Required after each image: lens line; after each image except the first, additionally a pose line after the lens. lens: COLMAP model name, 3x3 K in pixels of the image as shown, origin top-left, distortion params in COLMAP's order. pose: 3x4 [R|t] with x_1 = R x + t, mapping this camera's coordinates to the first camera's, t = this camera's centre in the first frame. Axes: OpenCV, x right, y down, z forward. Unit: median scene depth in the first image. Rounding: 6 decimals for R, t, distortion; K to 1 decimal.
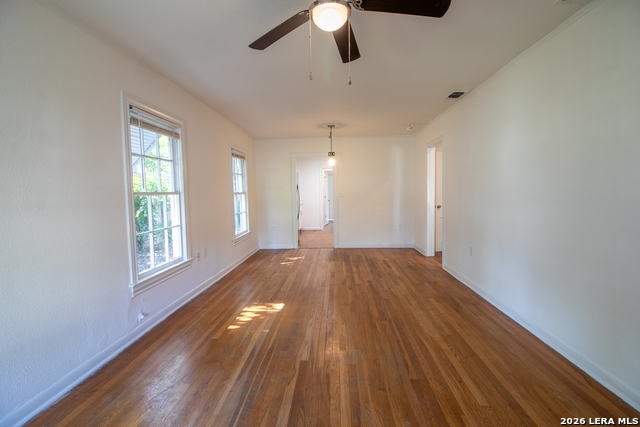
lens RADIAL K [[296.9, 0, 309.0], [0, 296.9, 215.7], [0, 0, 1]] dist [-0.004654, -0.008952]
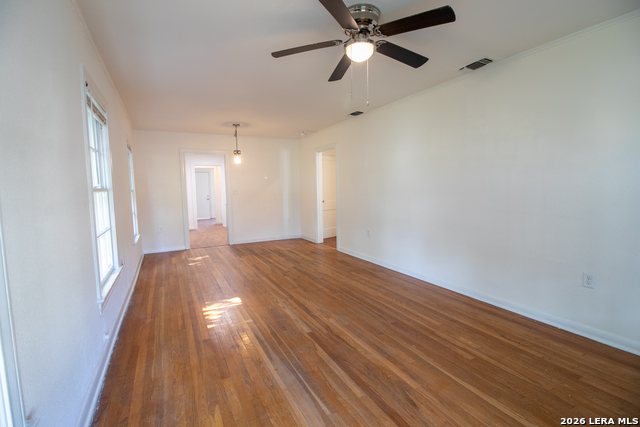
lens RADIAL K [[296.9, 0, 300.7], [0, 296.9, 212.9], [0, 0, 1]] dist [-0.004654, -0.008952]
pose [[0.870021, -0.041467, 0.491268, -0.407667], [0.043520, 0.999026, 0.007253, 0.007919], [-0.491090, 0.015070, 0.870979, -0.001826]]
